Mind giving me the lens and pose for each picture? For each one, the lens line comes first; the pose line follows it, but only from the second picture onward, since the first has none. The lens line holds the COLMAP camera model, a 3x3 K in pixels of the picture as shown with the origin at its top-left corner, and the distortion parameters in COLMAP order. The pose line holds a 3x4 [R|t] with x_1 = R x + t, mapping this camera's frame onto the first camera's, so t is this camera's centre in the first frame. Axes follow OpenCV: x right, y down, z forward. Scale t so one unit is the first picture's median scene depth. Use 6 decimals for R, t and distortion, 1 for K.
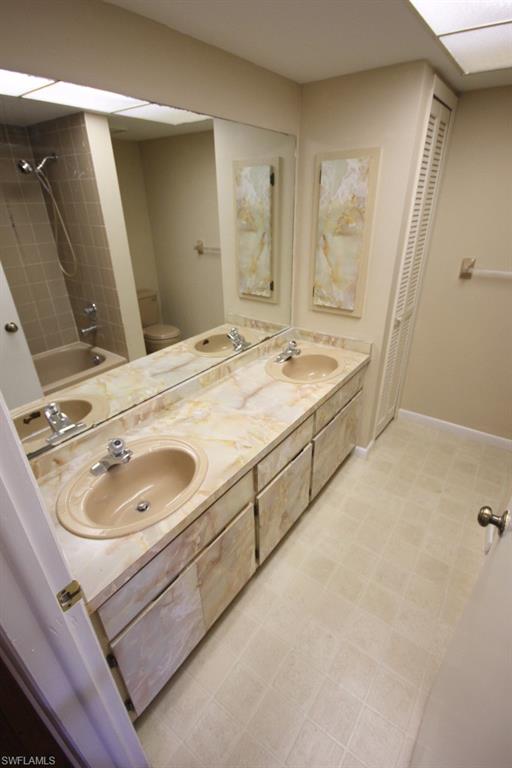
lens RADIAL K [[355.0, 0, 256.0], [0, 355.0, 384.0], [0, 0, 1]] dist [0.001662, 0.000518]
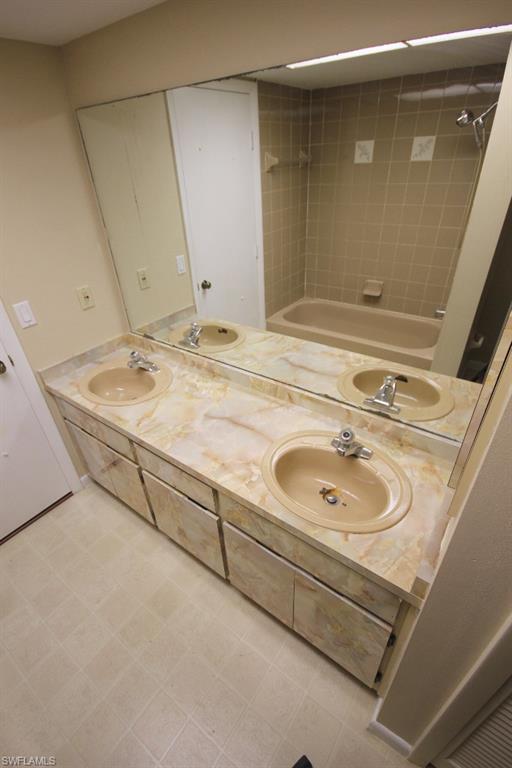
lens RADIAL K [[355.0, 0, 256.0], [0, 355.0, 384.0], [0, 0, 1]] dist [0.001662, 0.000518]
pose [[0.011617, 0.552397, -0.833501, 0.640337], [-0.421102, 0.758739, 0.496980, -0.478256], [0.906939, 0.345215, 0.241430, 0.789026]]
